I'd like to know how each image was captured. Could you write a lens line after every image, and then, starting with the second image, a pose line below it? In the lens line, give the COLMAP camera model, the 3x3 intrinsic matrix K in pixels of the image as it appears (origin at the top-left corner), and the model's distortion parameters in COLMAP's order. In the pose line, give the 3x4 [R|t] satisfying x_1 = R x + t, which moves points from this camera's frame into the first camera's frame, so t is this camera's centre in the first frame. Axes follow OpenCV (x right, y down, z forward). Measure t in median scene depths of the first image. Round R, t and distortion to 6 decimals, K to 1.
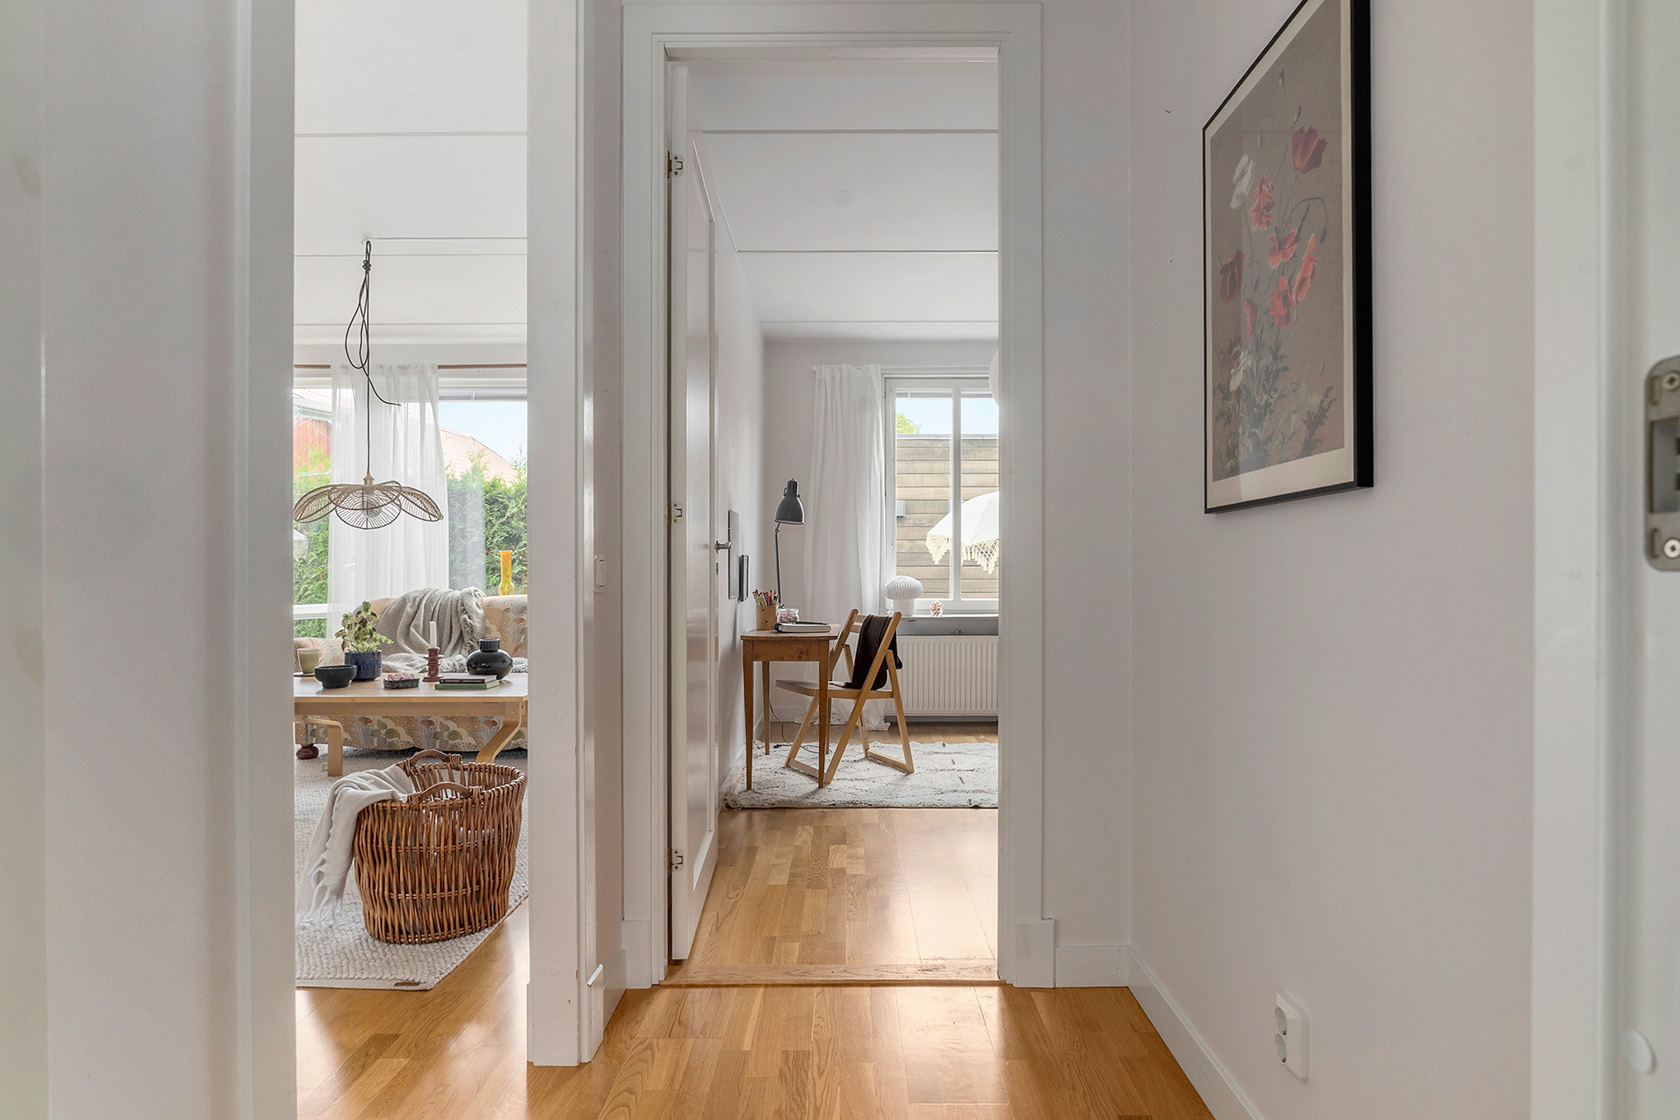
lens RADIAL K [[910.7, 0, 841.1], [0, 910.7, 564.4], [0, 0, 1]] dist [-0.011670, 0.002528]
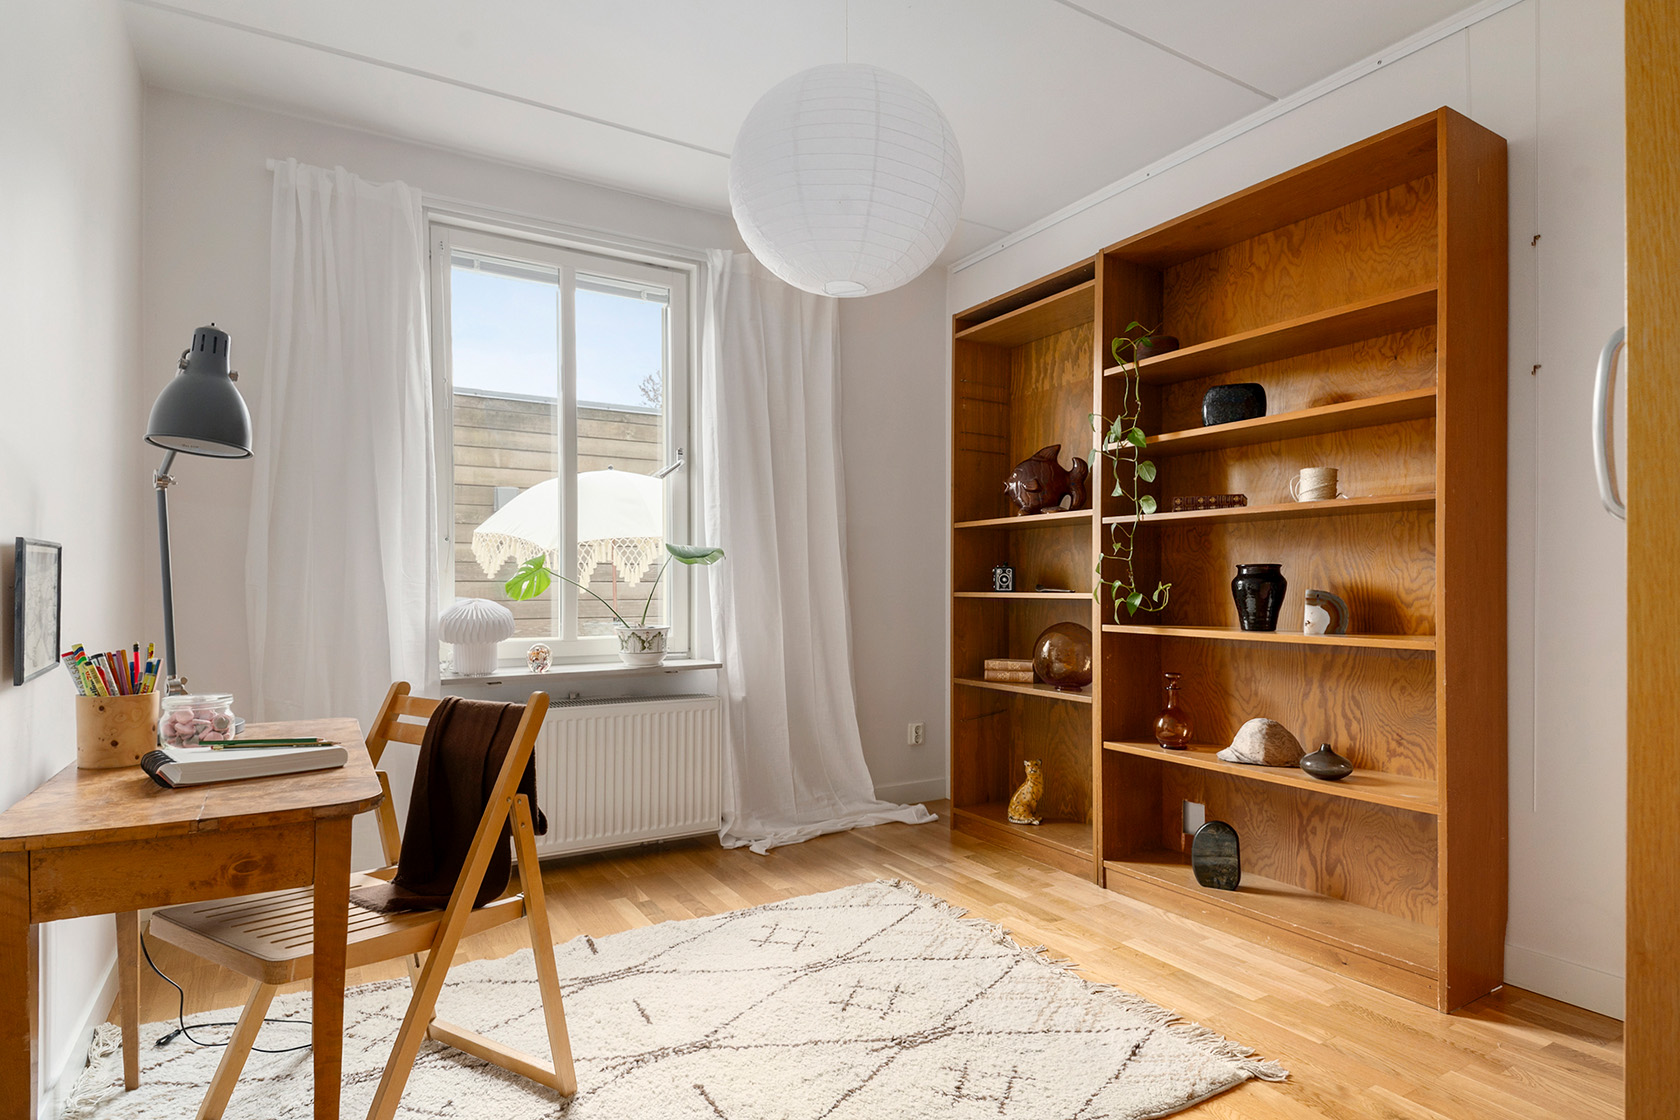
lens RADIAL K [[910.7, 0, 860.2], [0, 910.7, 586.1], [0, 0, 1]] dist [-0.011670, 0.002528]
pose [[0.846631, -0.000800, 0.532180, -0.026578], [-0.001833, 0.999989, 0.004419, 0.004263], [-0.532177, -0.004717, 0.846620, 0.551840]]
